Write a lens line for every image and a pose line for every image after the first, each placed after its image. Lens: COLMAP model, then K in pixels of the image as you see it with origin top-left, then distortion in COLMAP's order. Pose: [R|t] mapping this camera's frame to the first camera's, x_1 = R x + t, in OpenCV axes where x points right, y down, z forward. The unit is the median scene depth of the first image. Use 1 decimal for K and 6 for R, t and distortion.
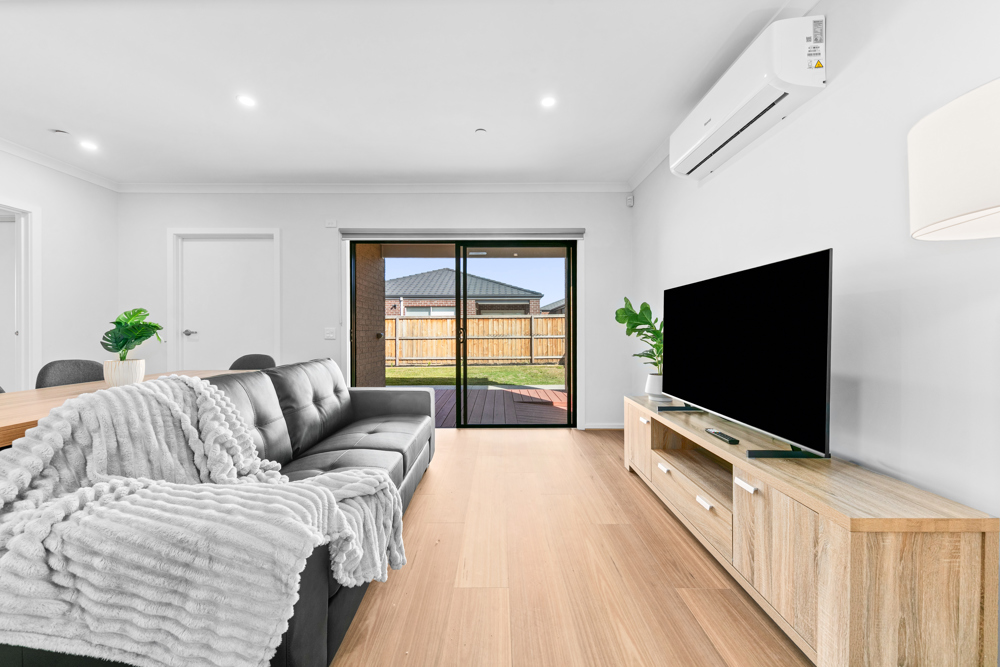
lens RADIAL K [[354.6, 0, 500.0], [0, 354.6, 333.5], [0, 0, 1]] dist [-0.000250, -0.000179]
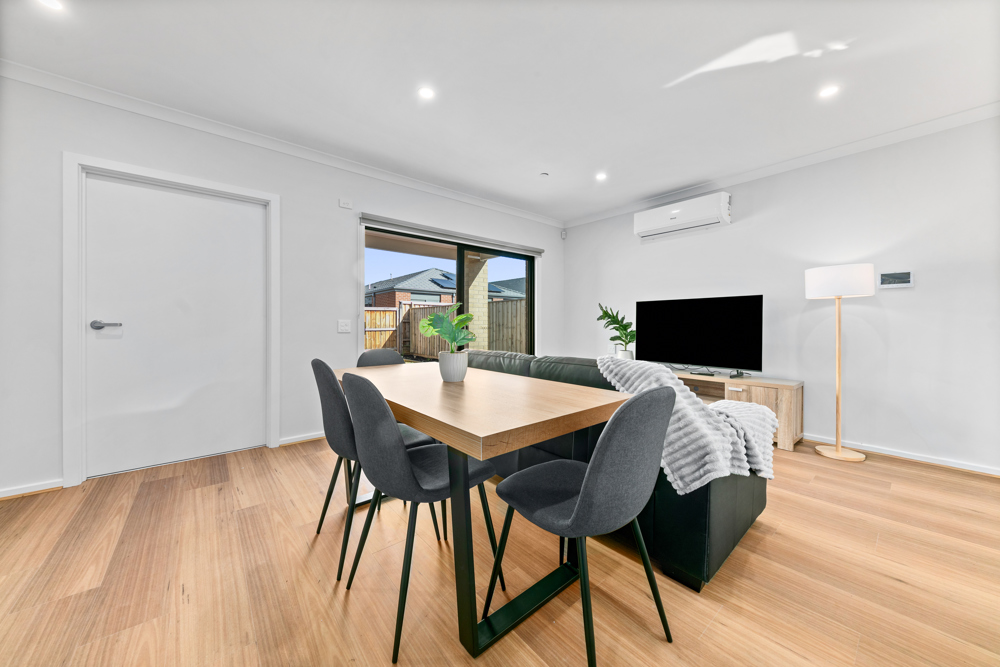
lens RADIAL K [[348.7, 0, 497.9], [0, 348.7, 327.0], [0, 0, 1]] dist [0.006295, -0.004459]
pose [[0.769746, -0.001000, 0.638350, -0.914020], [-0.000249, 0.999998, 0.001867, 0.000157], [-0.638351, -0.001596, 0.769744, 0.089094]]
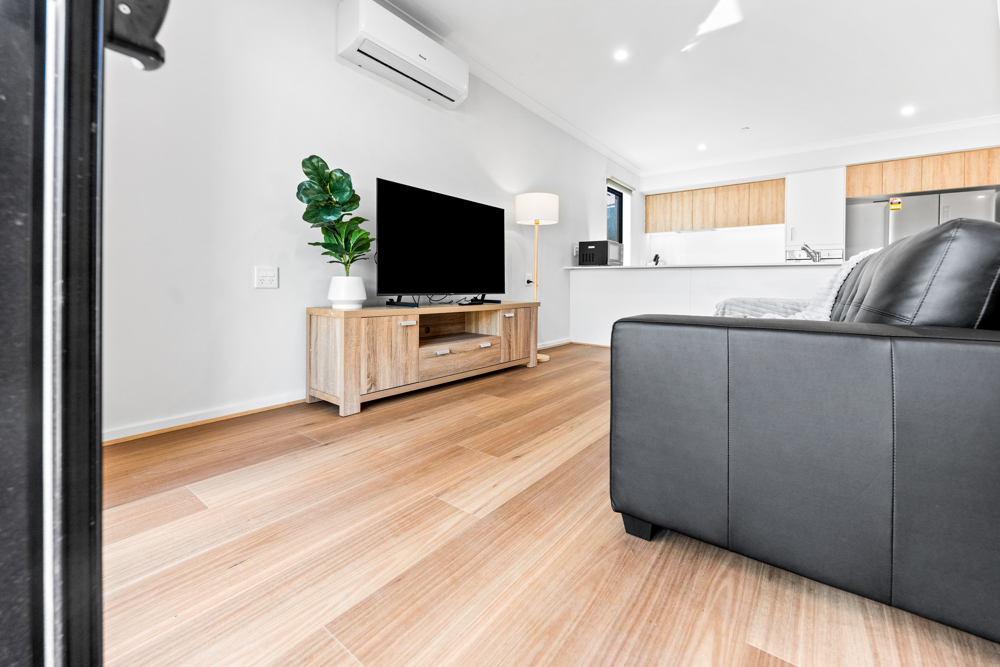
lens RADIAL K [[414.6, 0, 502.9], [0, 414.6, 287.3], [0, 0, 1]] dist [-0.001364, -0.000731]
pose [[-0.793825, -0.012982, 0.608007, -0.320455], [-0.008545, 0.999912, 0.010193, 0.107319], [-0.608086, 0.002896, -0.793866, 1.282588]]
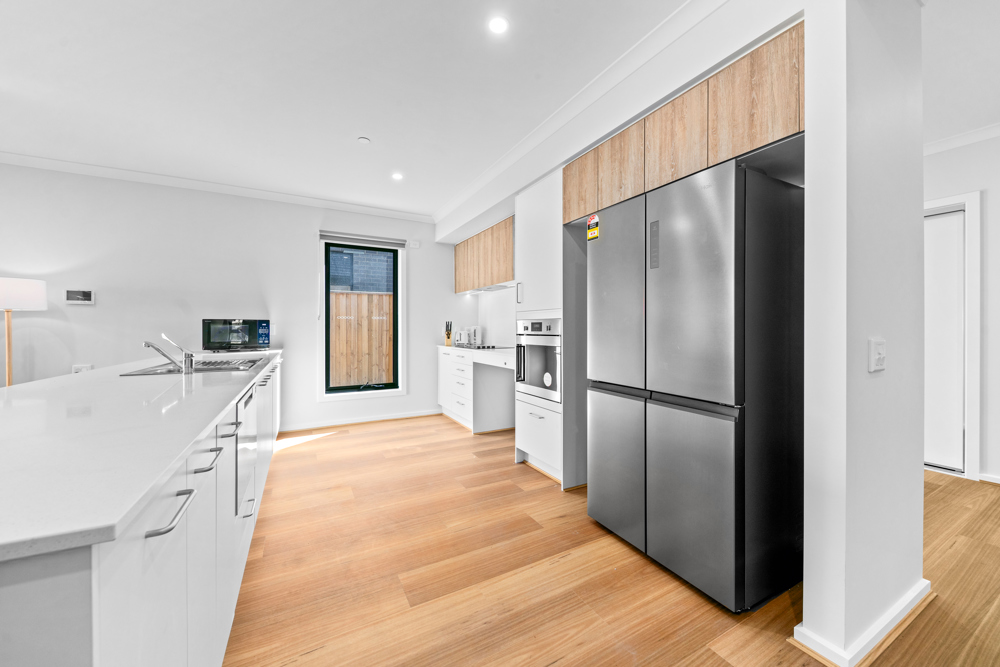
lens RADIAL K [[370.0, 0, 501.9], [0, 370.0, 329.8], [0, 0, 1]] dist [0.001074, -0.000181]
pose [[-0.480252, -0.003043, 0.877125, -1.064889], [0.004066, 0.999976, 0.005695, -0.026518], [-0.877121, 0.006301, -0.480228, -0.424992]]
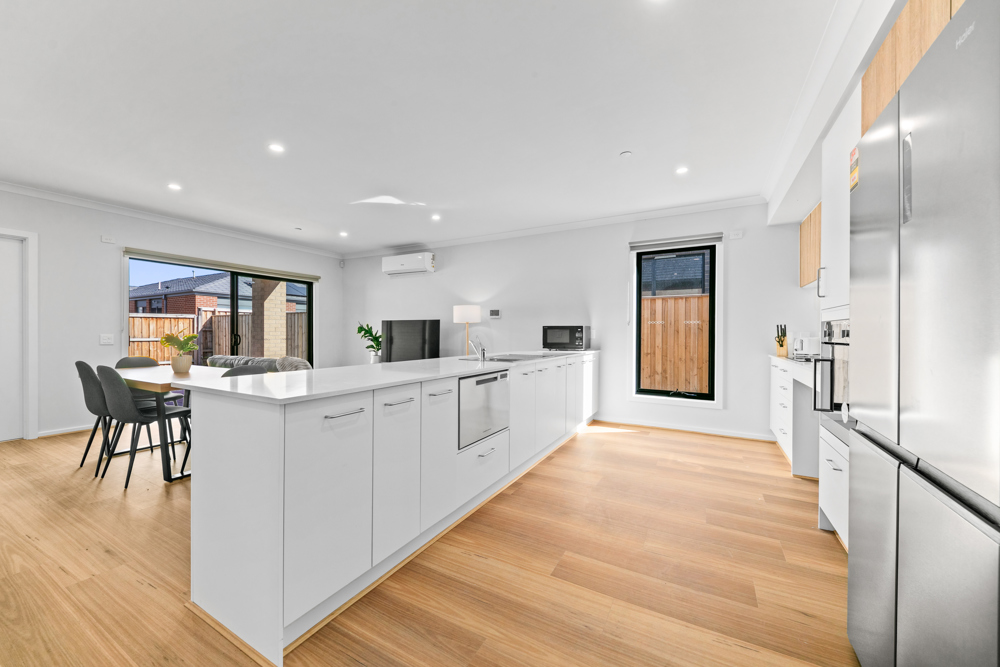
lens RADIAL K [[374.4, 0, 495.7], [0, 374.4, 333.7], [0, 0, 1]] dist [0.013084, -0.004512]
pose [[0.490729, 0.000621, 0.871312, -1.116158], [-0.000603, 1.000000, -0.000374, -0.022872], [-0.871312, -0.000342, 0.490730, -0.760292]]
